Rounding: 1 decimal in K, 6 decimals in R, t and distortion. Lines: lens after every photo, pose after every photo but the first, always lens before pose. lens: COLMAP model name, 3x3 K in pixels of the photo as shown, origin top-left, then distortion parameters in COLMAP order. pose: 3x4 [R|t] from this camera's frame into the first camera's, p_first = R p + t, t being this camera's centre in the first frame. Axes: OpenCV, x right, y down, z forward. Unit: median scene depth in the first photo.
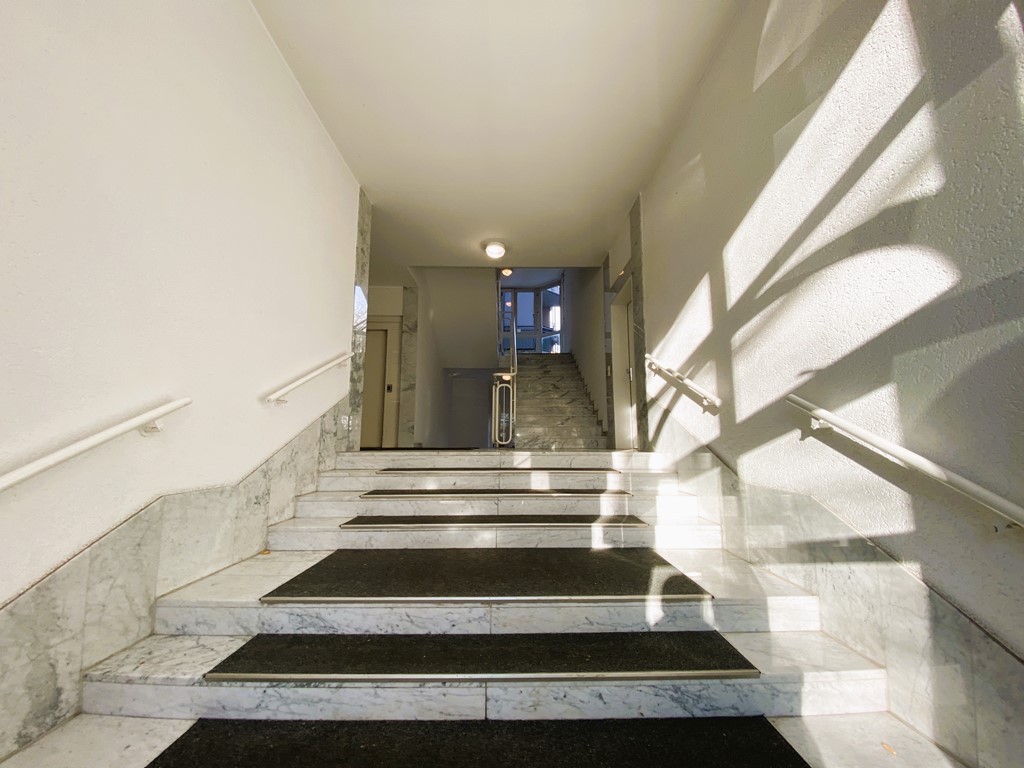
lens RADIAL K [[412.6, 0, 513.3], [0, 412.6, 385.4], [0, 0, 1]] dist [-0.008042, -0.002146]
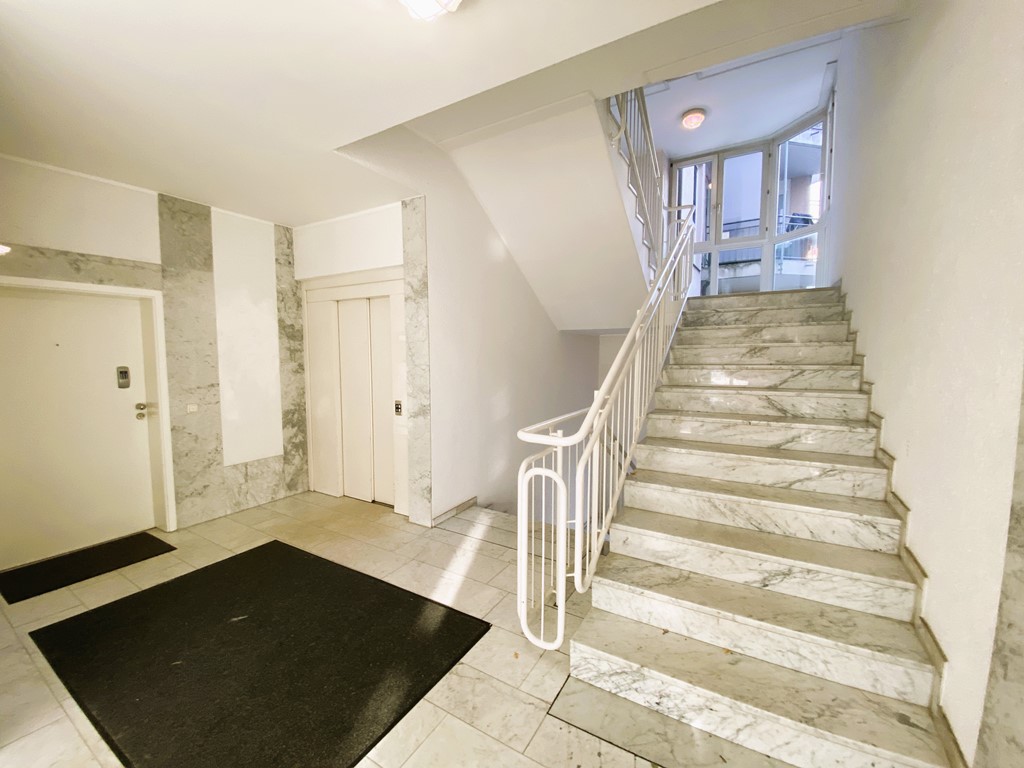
lens RADIAL K [[412.6, 0, 516.3], [0, 412.6, 383.4], [0, 0, 1]] dist [-0.008042, -0.002146]
pose [[0.854248, 0.029411, -0.519034, 0.085886], [0.079629, 0.979214, 0.186544, -0.089413], [0.513732, -0.200684, 0.834150, 0.507772]]
